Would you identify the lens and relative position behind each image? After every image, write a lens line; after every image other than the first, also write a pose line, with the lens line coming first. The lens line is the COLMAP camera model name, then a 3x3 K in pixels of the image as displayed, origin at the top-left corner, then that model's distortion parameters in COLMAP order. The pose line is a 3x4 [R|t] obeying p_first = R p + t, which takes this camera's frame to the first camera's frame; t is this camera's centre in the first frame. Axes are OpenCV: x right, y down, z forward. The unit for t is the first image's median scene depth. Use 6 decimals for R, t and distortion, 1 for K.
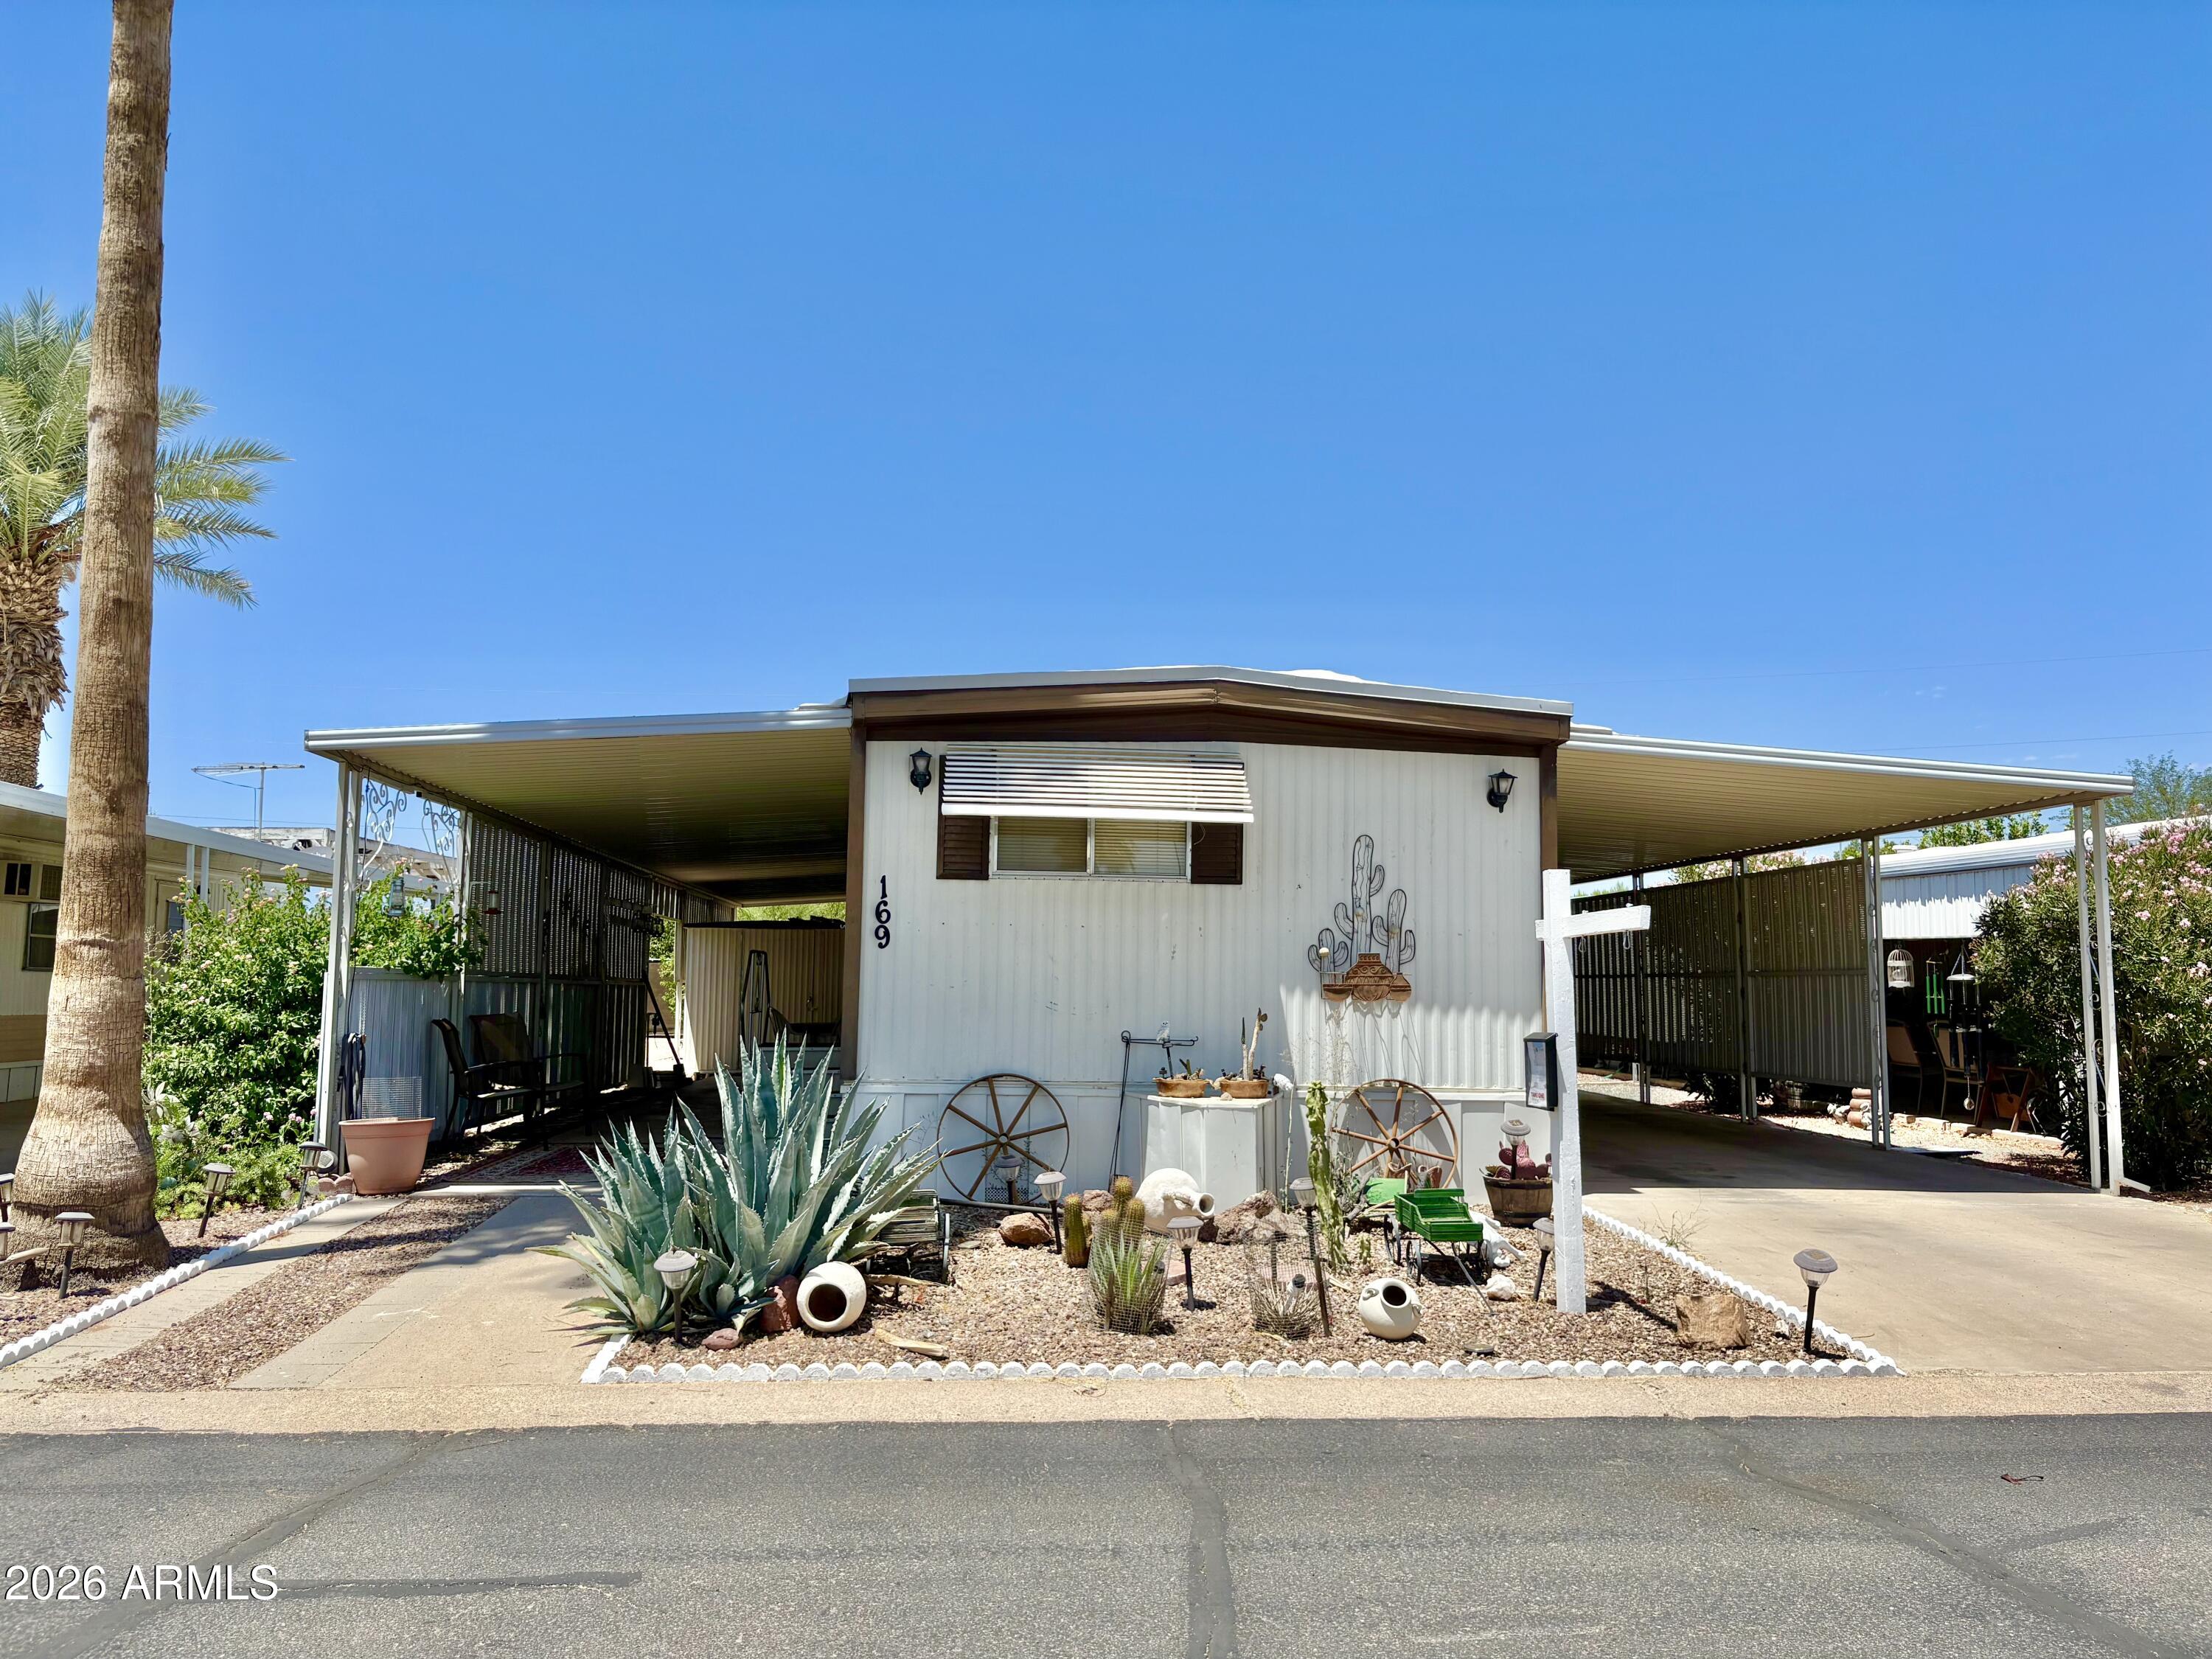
lens RADIAL K [[1657.2, 0, 1106.0], [0, 1657.2, 829.5], [0, 0, 1]] dist [0.075296, -0.100311]
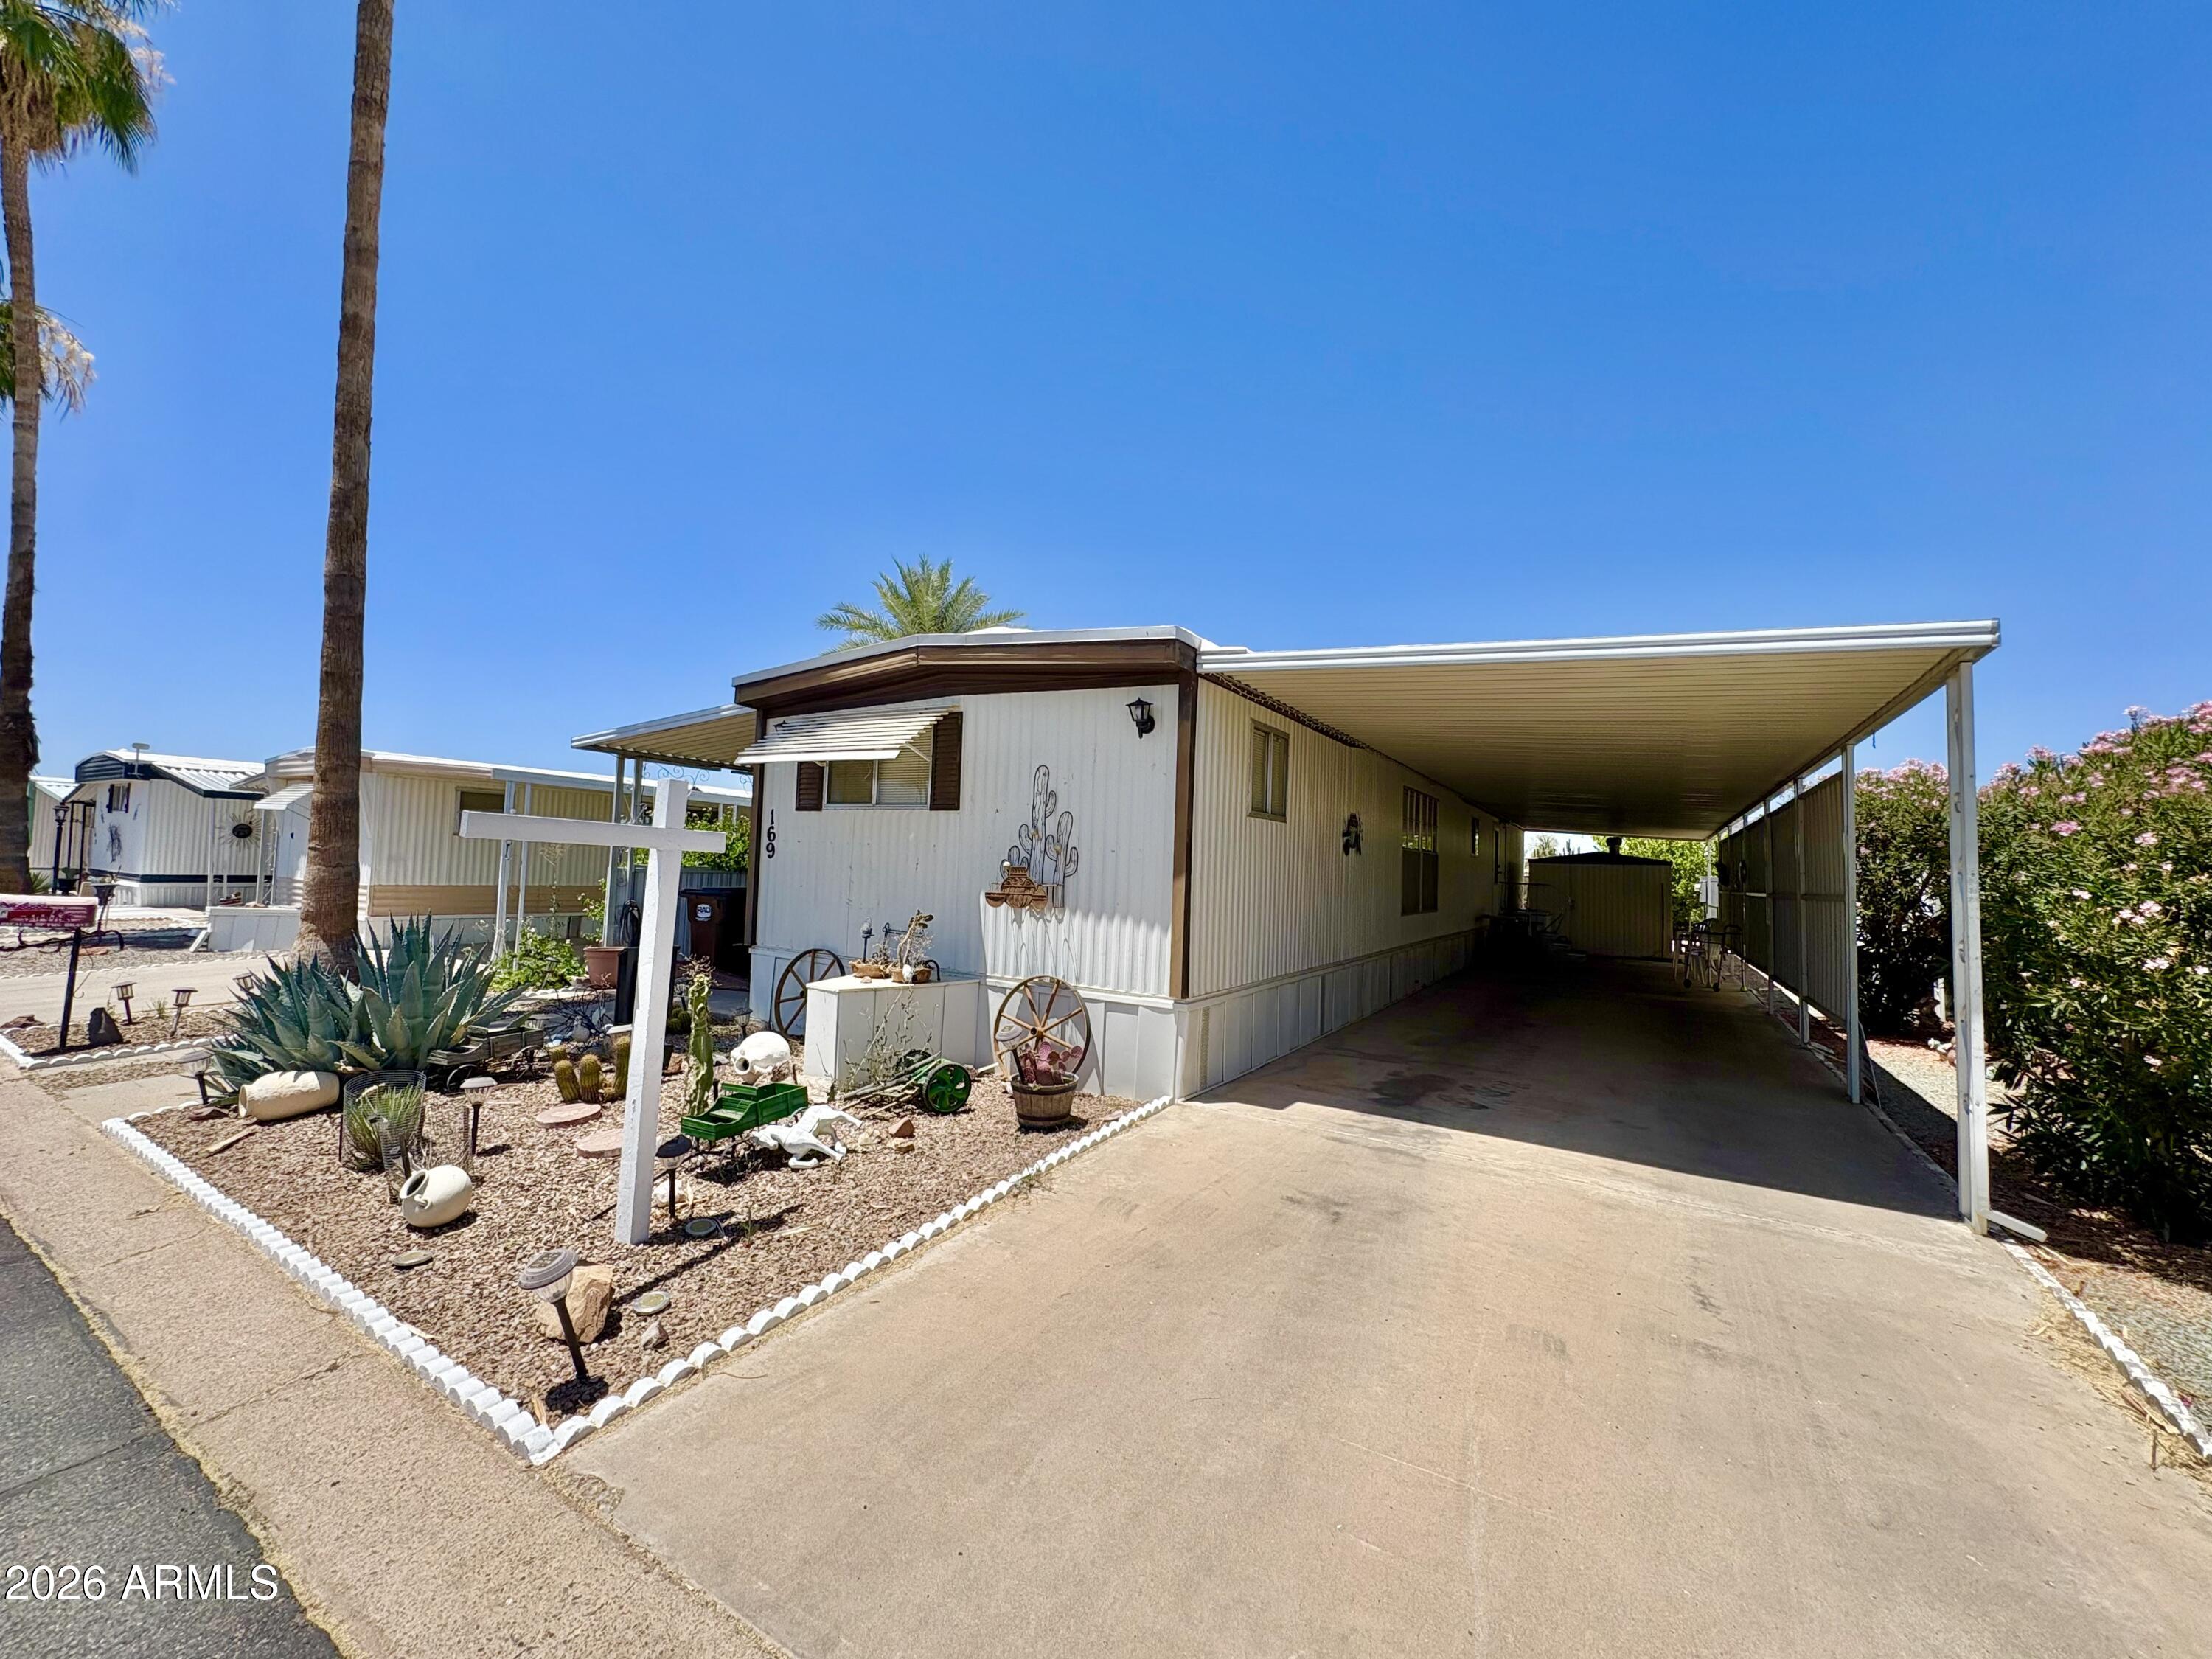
lens RADIAL K [[881.9, 0, 1104.2], [0, 881.9, 825.9], [0, 0, 1]] dist [0.003943, -0.000891]
pose [[0.808400, -0.011255, -0.588527, 0.562702], [0.028751, 0.999379, 0.020381, 0.034760], [0.587932, -0.033397, 0.808221, 0.532548]]
